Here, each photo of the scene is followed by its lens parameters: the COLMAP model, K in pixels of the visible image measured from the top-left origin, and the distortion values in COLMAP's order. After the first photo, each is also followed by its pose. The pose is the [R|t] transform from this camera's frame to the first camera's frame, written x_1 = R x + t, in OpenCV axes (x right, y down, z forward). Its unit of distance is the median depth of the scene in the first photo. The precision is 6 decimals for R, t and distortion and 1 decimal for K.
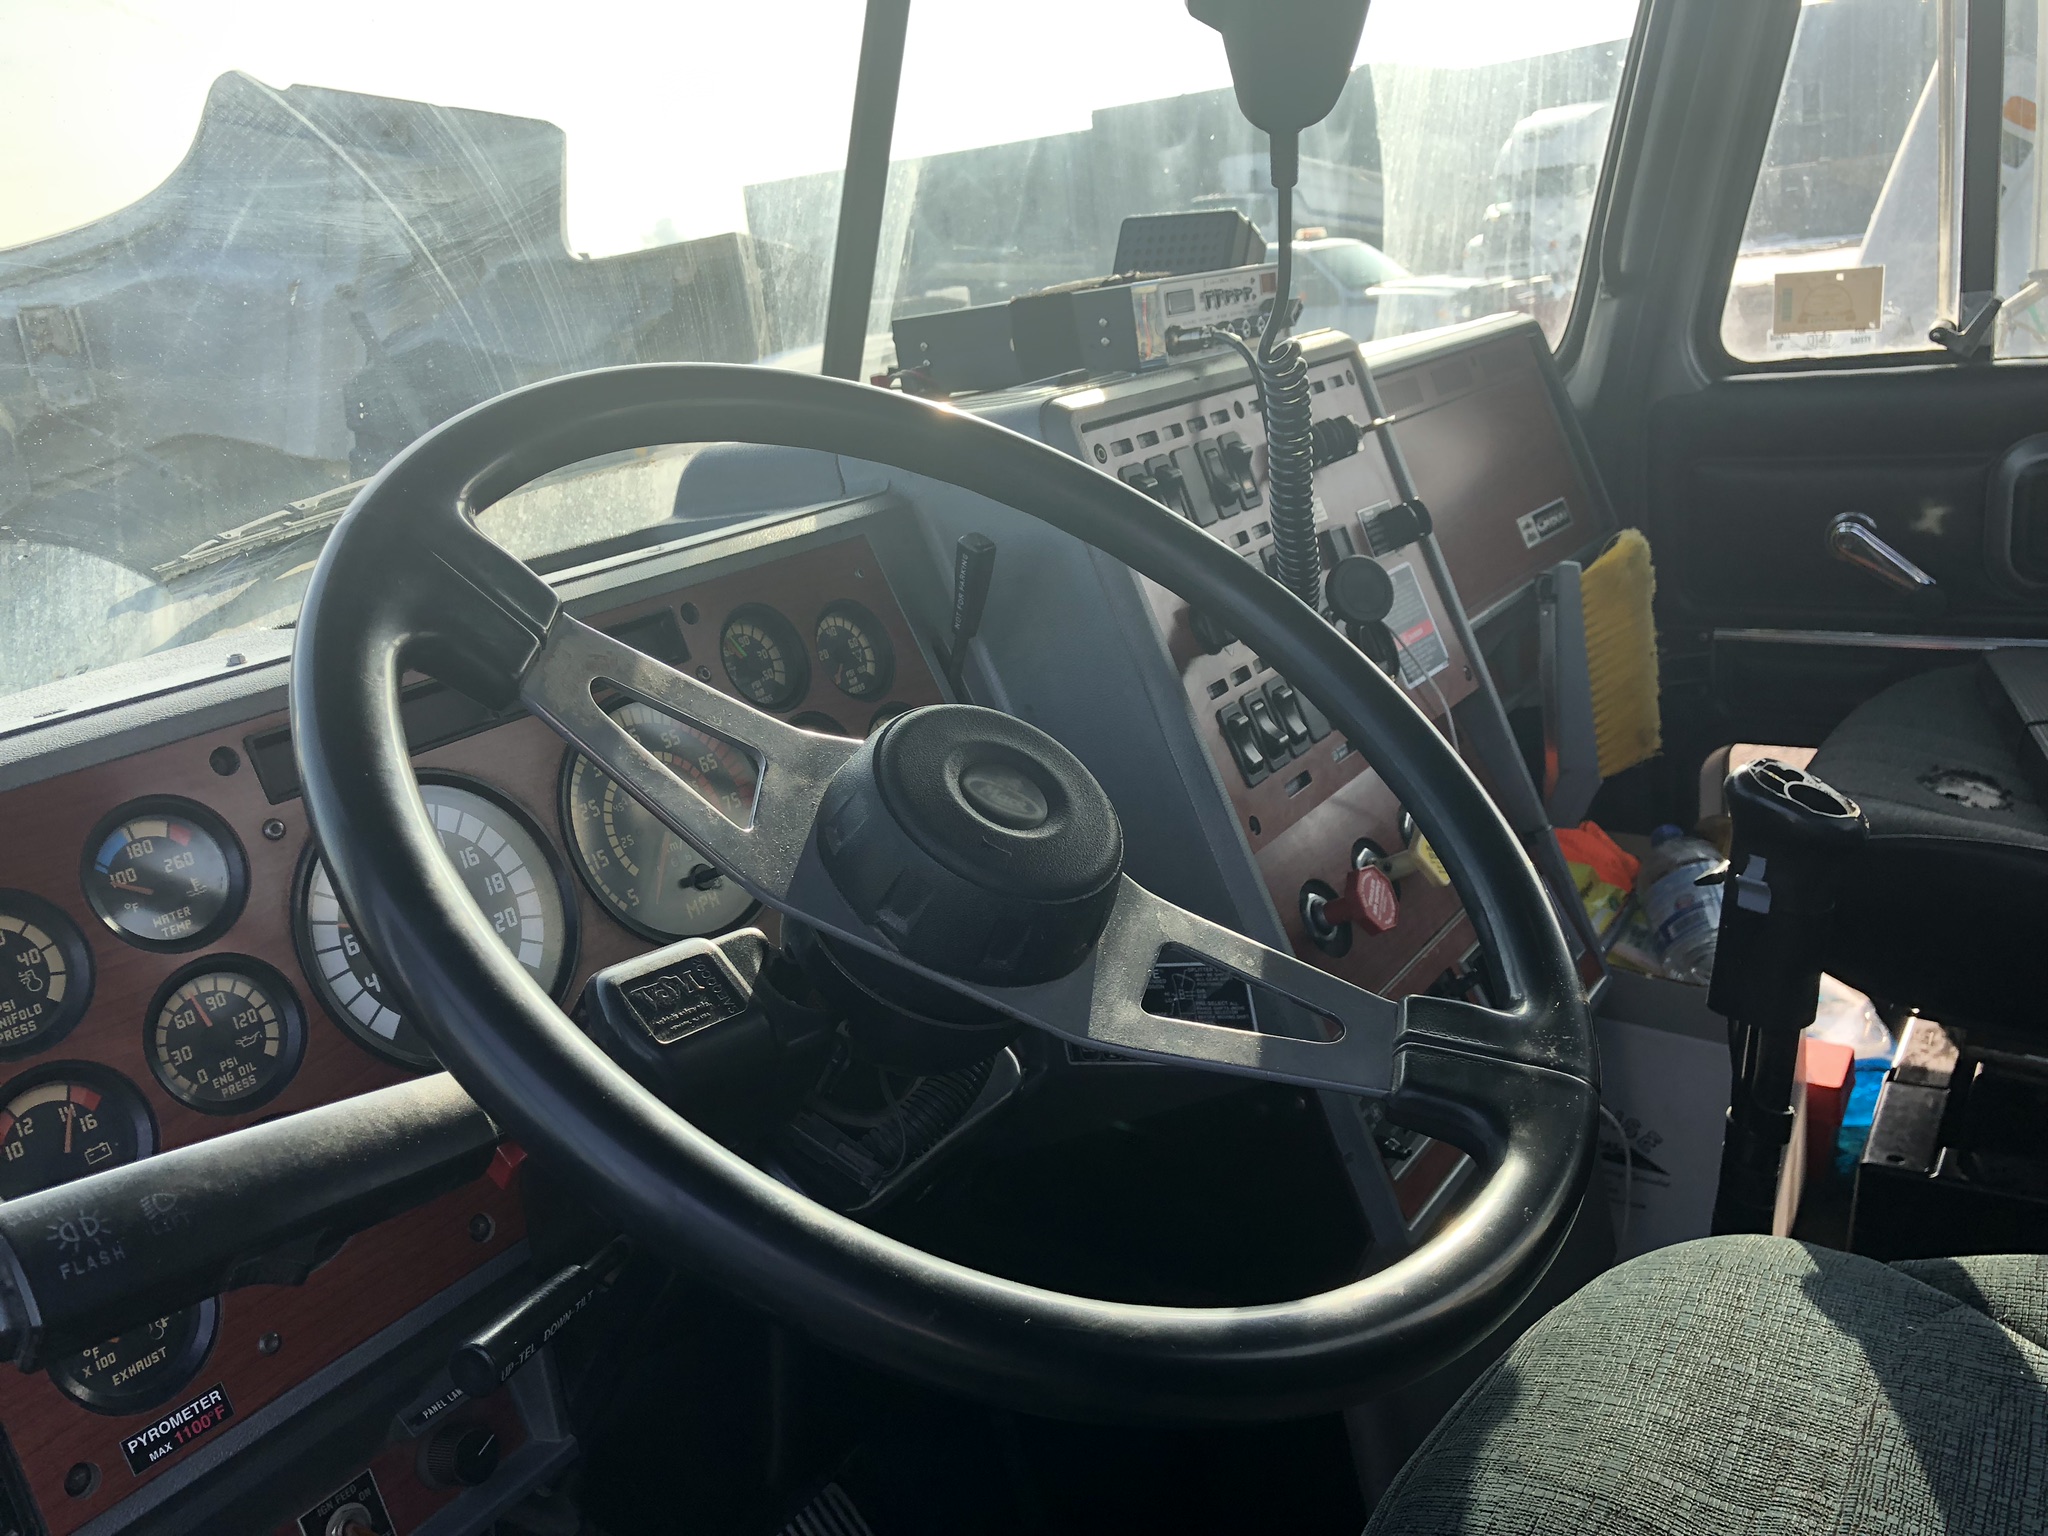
lens RADIAL K [[1684.7, 0, 1020.8], [0, 1684.7, 771.3], [0, 0, 1]] dist [0.013400, -0.007196]
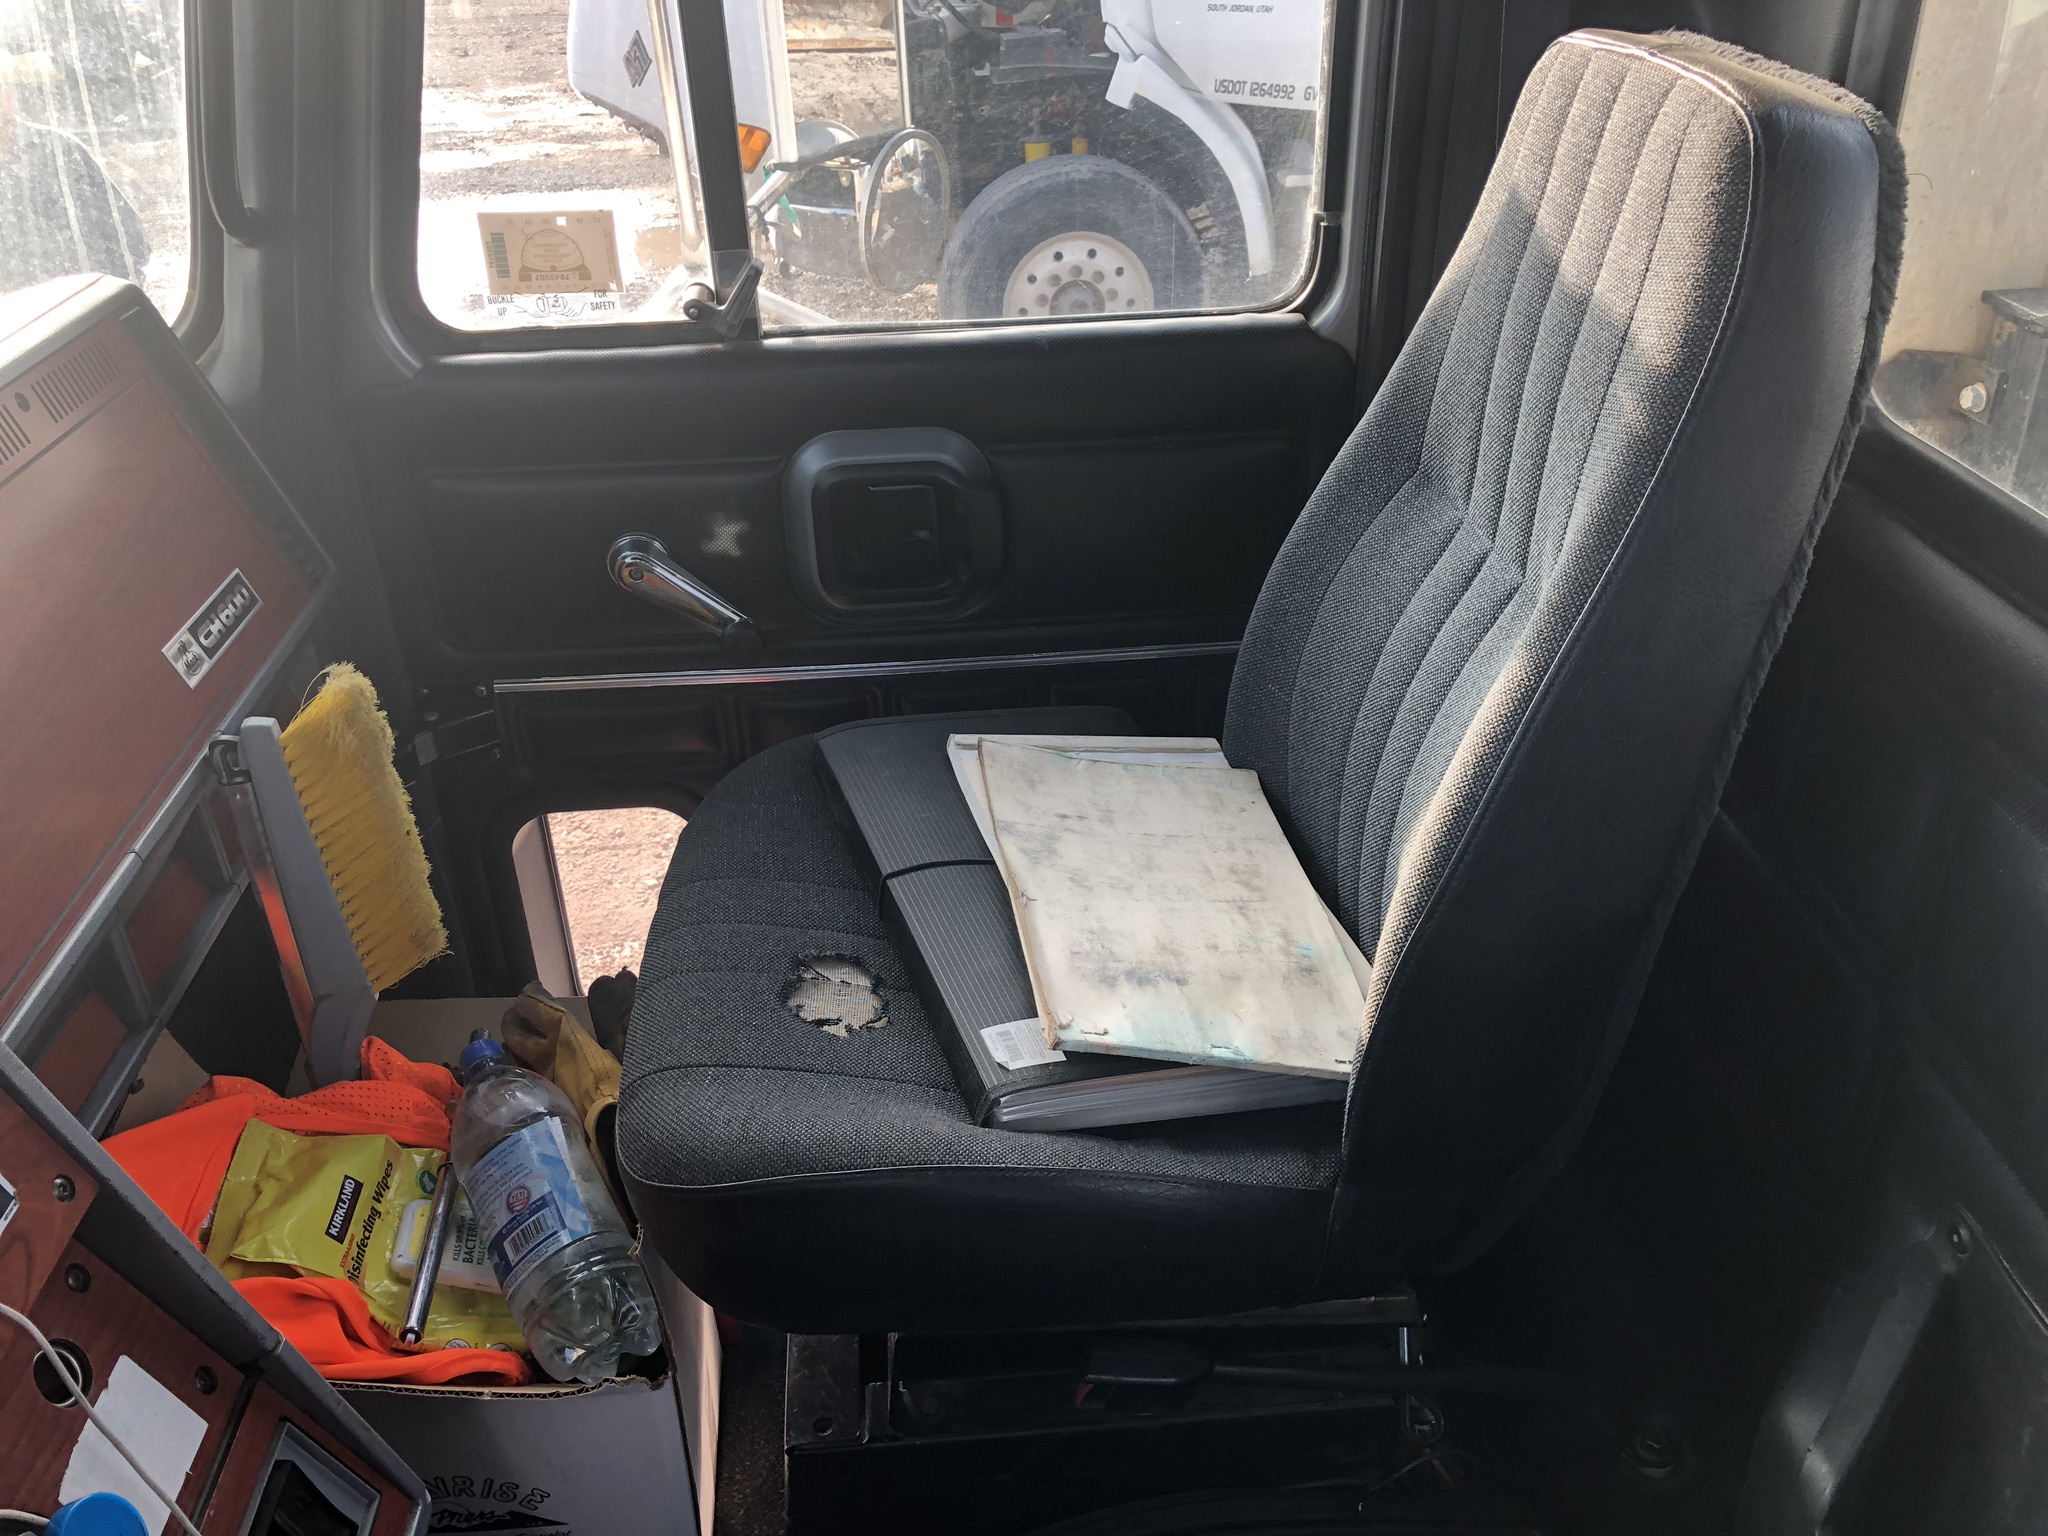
lens RADIAL K [[1684.7, 0, 1032.4], [0, 1684.7, 766.6], [0, 0, 1]] dist [0.013400, -0.007196]
pose [[0.776345, -0.227199, 0.587936, 0.158806], [0.125973, 0.969885, 0.208456, -0.193186], [-0.617591, -0.087770, 0.781587, 0.279104]]
